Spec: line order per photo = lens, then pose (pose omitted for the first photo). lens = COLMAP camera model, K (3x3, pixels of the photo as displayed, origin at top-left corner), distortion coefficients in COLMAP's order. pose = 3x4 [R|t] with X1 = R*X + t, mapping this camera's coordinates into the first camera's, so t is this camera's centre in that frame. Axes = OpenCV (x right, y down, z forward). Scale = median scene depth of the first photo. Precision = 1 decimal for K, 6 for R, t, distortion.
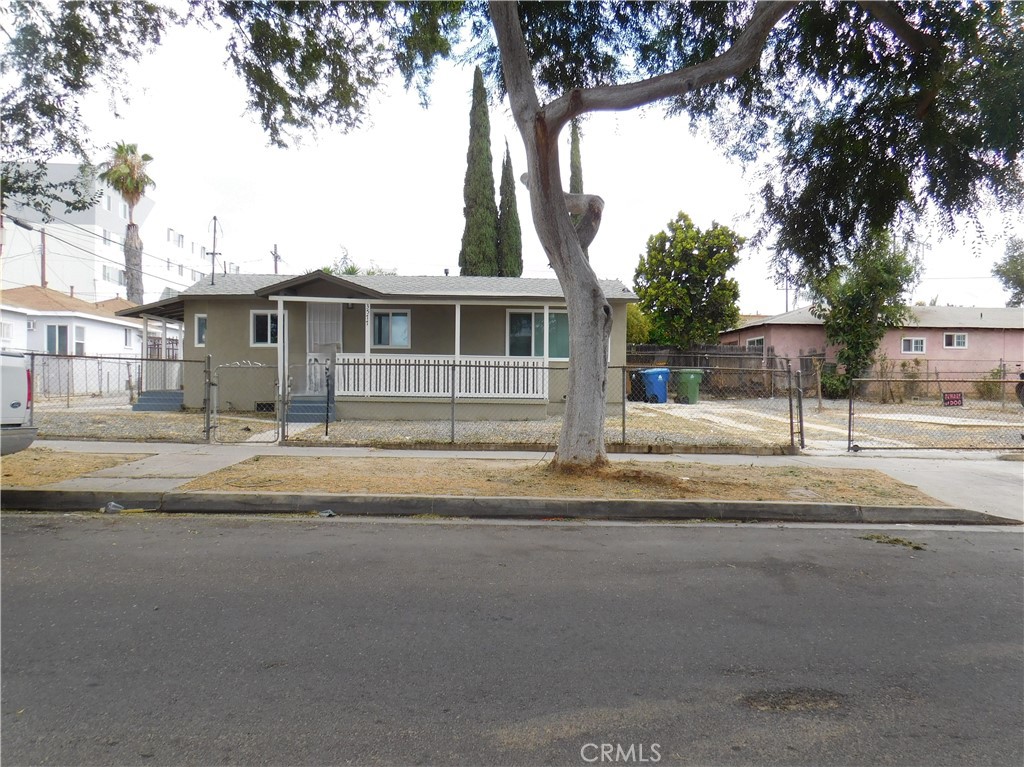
lens RADIAL K [[787.9, 0, 512.0], [0, 787.9, 383.5], [0, 0, 1]] dist [-0.010849, 0.062888]
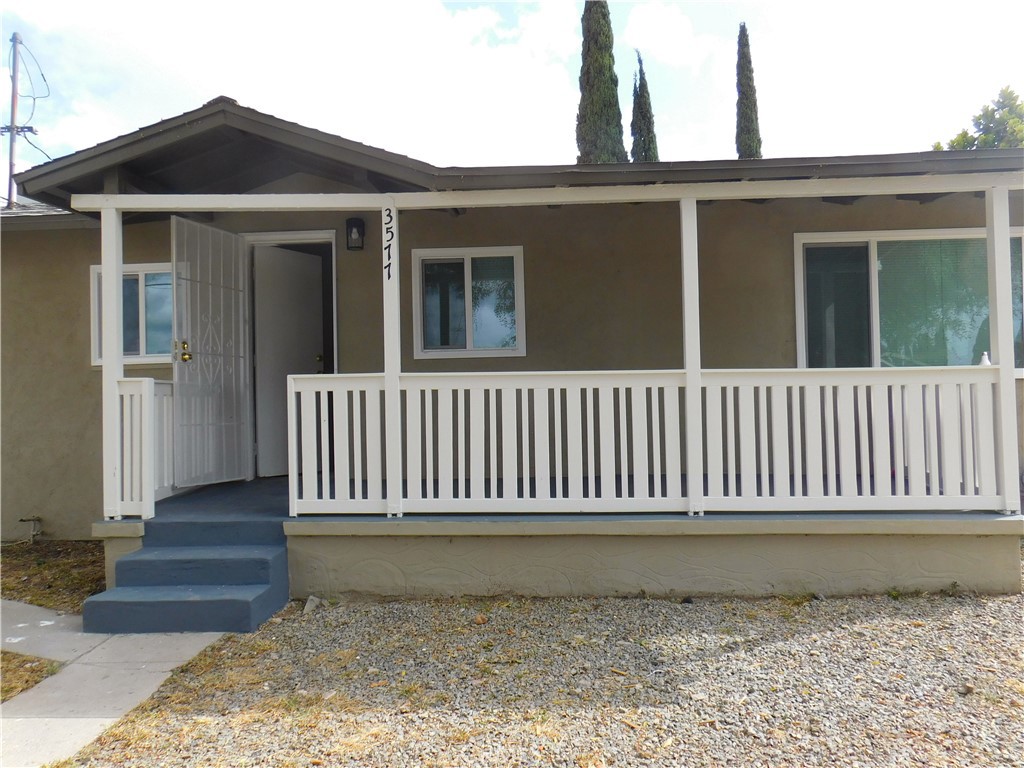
lens RADIAL K [[787.9, 0, 512.0], [0, 787.9, 384.0], [0, 0, 1]] dist [-0.010849, 0.062888]
pose [[0.993473, -0.030023, -0.110046, -0.094729], [0.027293, 0.999283, -0.026233, -0.022391], [0.110755, 0.023058, 0.993580, 0.638198]]
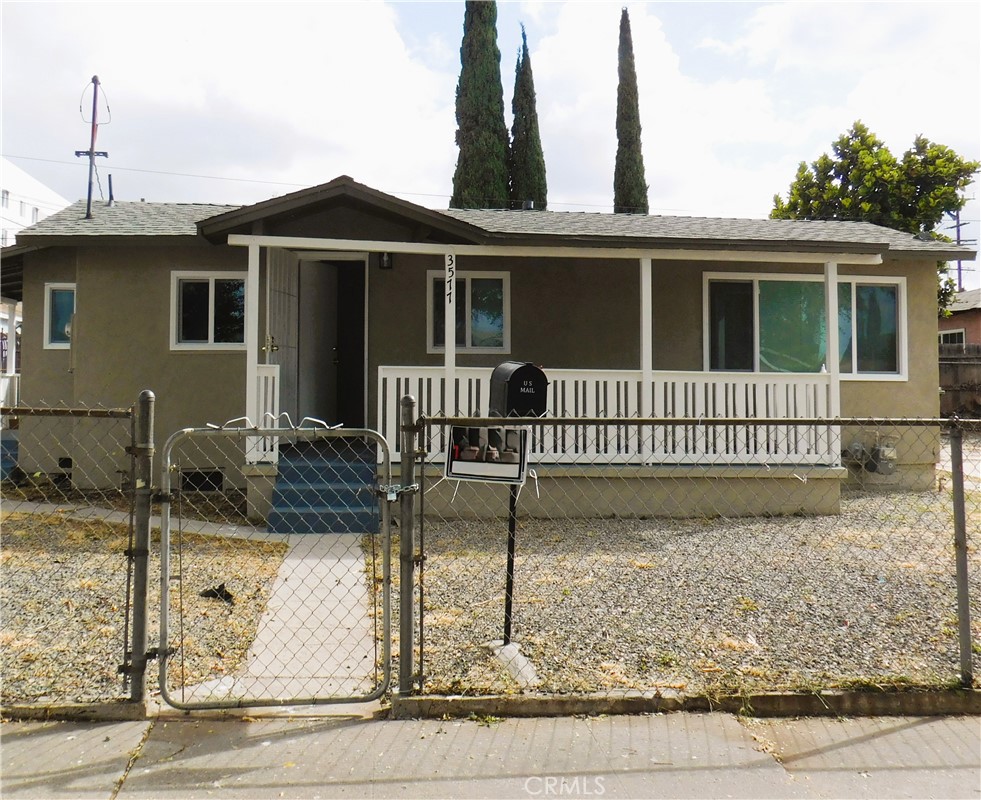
lens RADIAL K [[973.3, 0, 465.6], [0, 973.3, 335.7], [0, 0, 1]] dist [0.002449, 0.015240]
pose [[0.998808, 0.000948, 0.048794, -0.181833], [0.001610, 0.998627, -0.052358, -0.024194], [-0.048777, 0.052374, 0.997436, 0.408996]]
